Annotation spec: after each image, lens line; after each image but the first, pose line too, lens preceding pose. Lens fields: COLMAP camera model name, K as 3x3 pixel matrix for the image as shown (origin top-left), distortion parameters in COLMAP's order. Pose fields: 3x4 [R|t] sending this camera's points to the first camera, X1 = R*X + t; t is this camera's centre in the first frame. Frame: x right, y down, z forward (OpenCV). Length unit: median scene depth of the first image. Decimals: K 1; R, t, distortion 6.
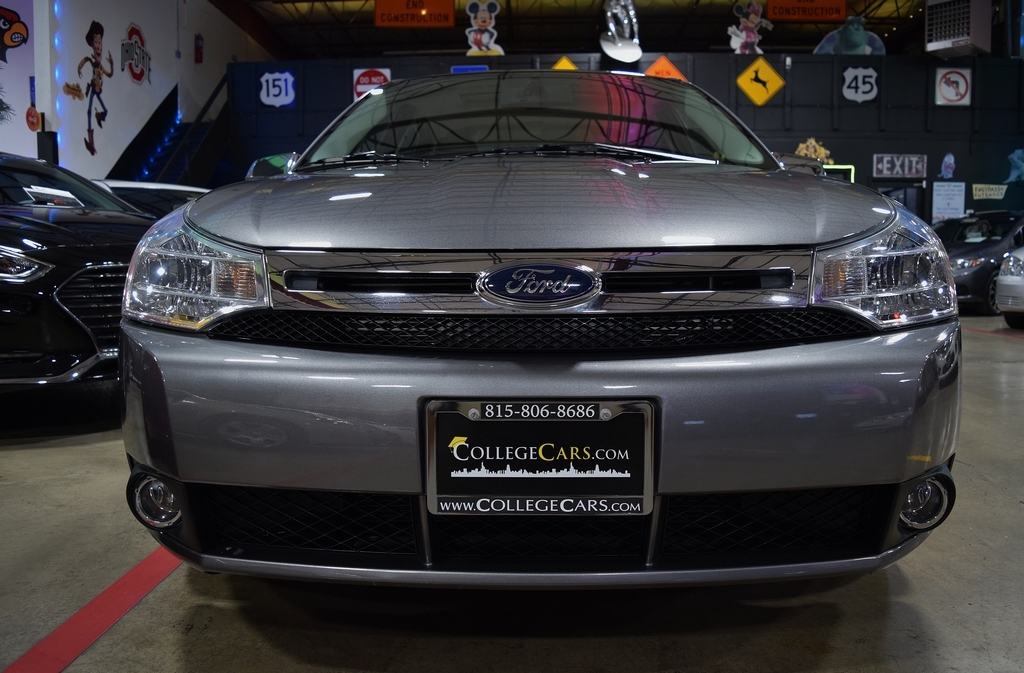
lens RADIAL K [[798.0, 0, 520.4], [0, 798.0, 336.4], [0, 0, 1]] dist [-0.096373, 0.023455]
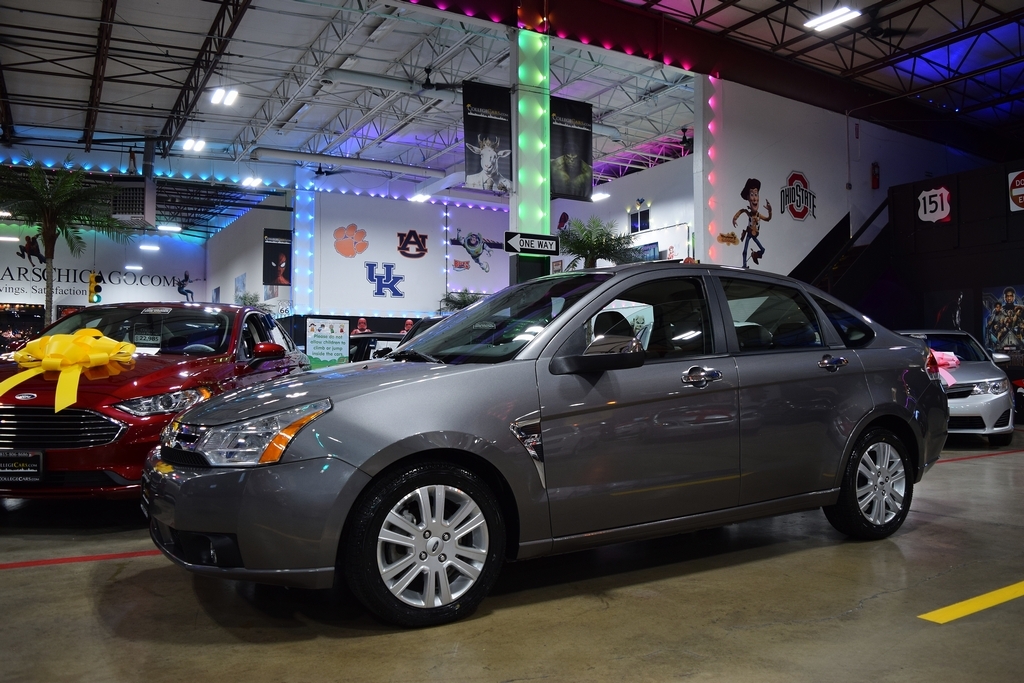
lens RADIAL K [[798.0, 0, 522.8], [0, 798.0, 338.5], [0, 0, 1]] dist [-0.096373, 0.023455]
pose [[0.526644, -0.024803, -0.849724, 0.304193], [-0.080062, 0.993684, -0.078626, -0.028096], [0.846307, 0.109438, 0.521332, 0.058760]]
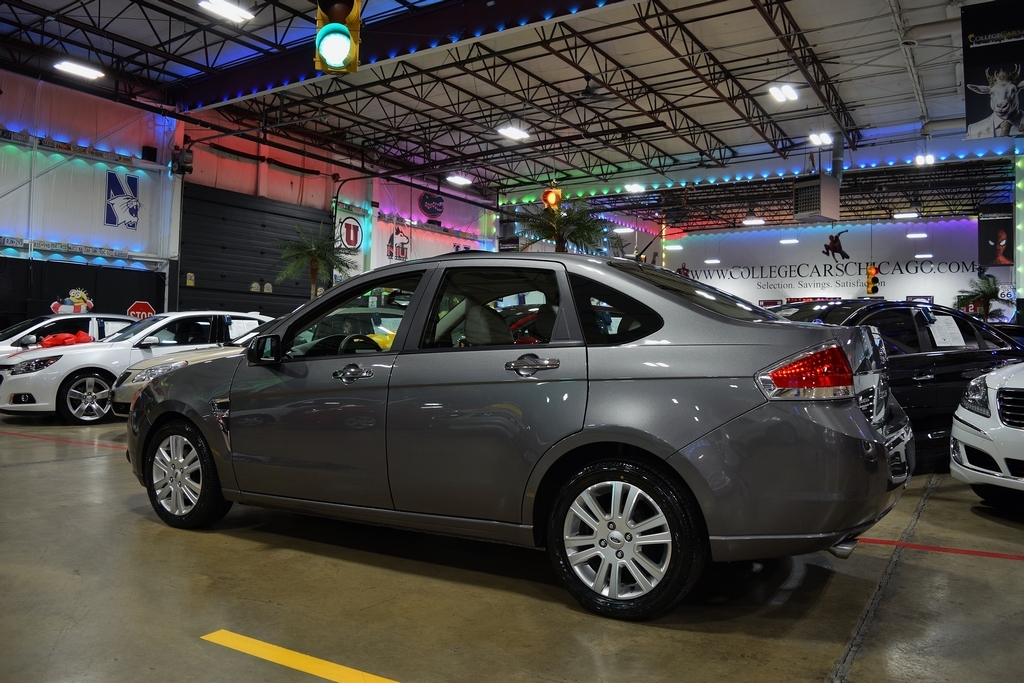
lens RADIAL K [[798.0, 0, 519.3], [0, 798.0, 340.7], [0, 0, 1]] dist [-0.096373, 0.023455]
pose [[-0.499801, -0.009157, -0.866092, 0.320562], [-0.091965, 0.994853, 0.042552, -0.075858], [0.861244, 0.100918, -0.498070, 0.494800]]
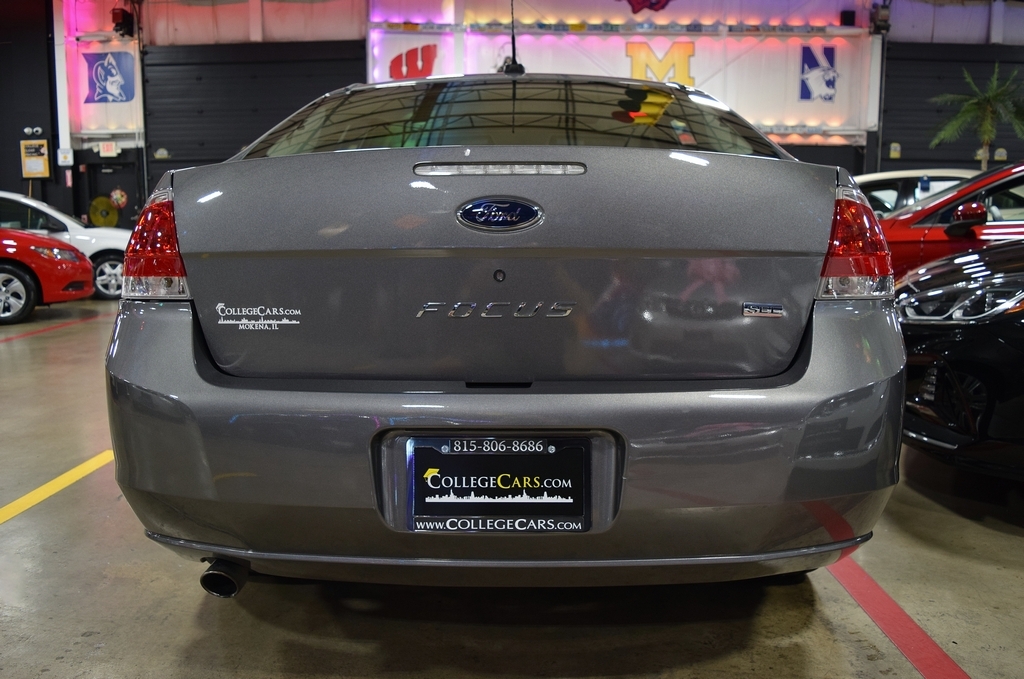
lens RADIAL K [[800.7, 0, 520.5], [0, 800.7, 336.8], [0, 0, 1]] dist [-0.086525, 0.007940]
pose [[-0.999966, 0.008212, 0.000711, 0.009272], [0.008149, 0.971923, 0.235159, -0.080363], [0.001240, 0.235157, -0.971957, 0.586133]]
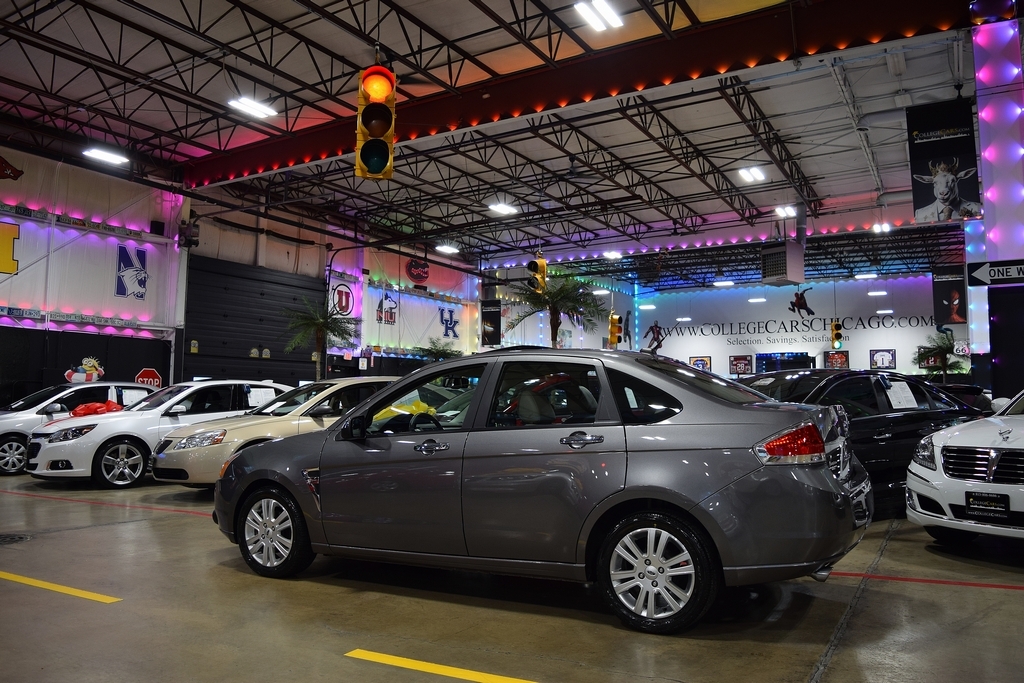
lens RADIAL K [[798.0, 0, 520.3], [0, 798.0, 340.2], [0, 0, 1]] dist [-0.096373, 0.023455]
pose [[-0.466212, -0.063959, -0.882358, 0.413140], [-0.080178, 0.996333, -0.029856, -0.088171], [0.881032, 0.056827, -0.469631, 0.503939]]
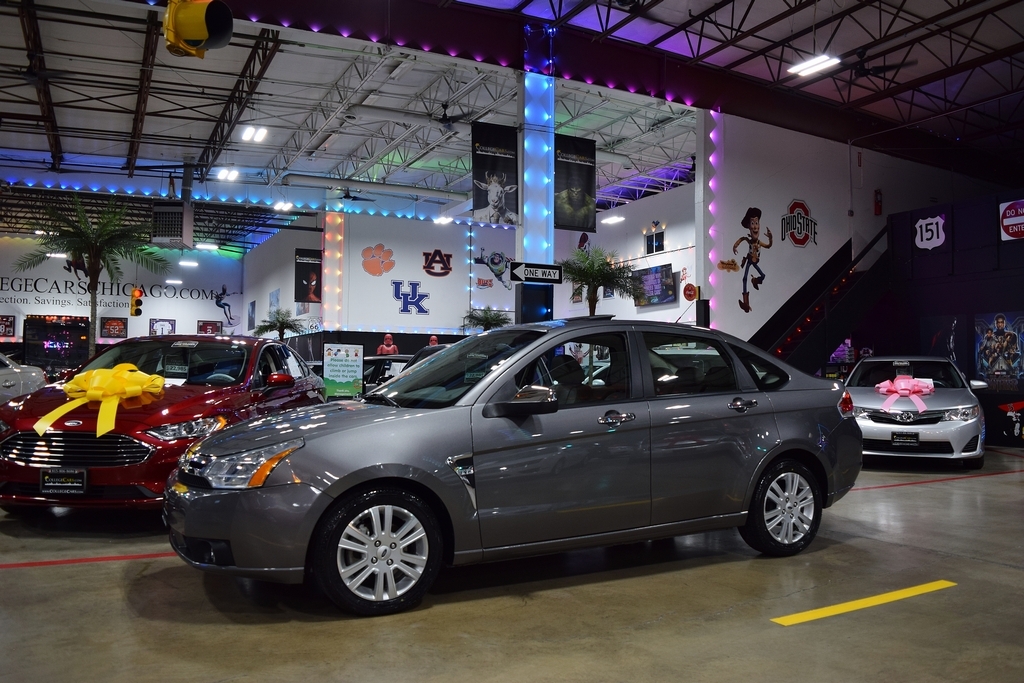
lens RADIAL K [[798.0, 0, 522.0], [0, 798.0, 339.0], [0, 0, 1]] dist [-0.096373, 0.023455]
pose [[0.487111, -0.030907, -0.872793, 0.384807], [-0.090989, 0.992139, -0.085914, -0.043976], [0.868588, 0.121264, 0.480469, 0.056868]]
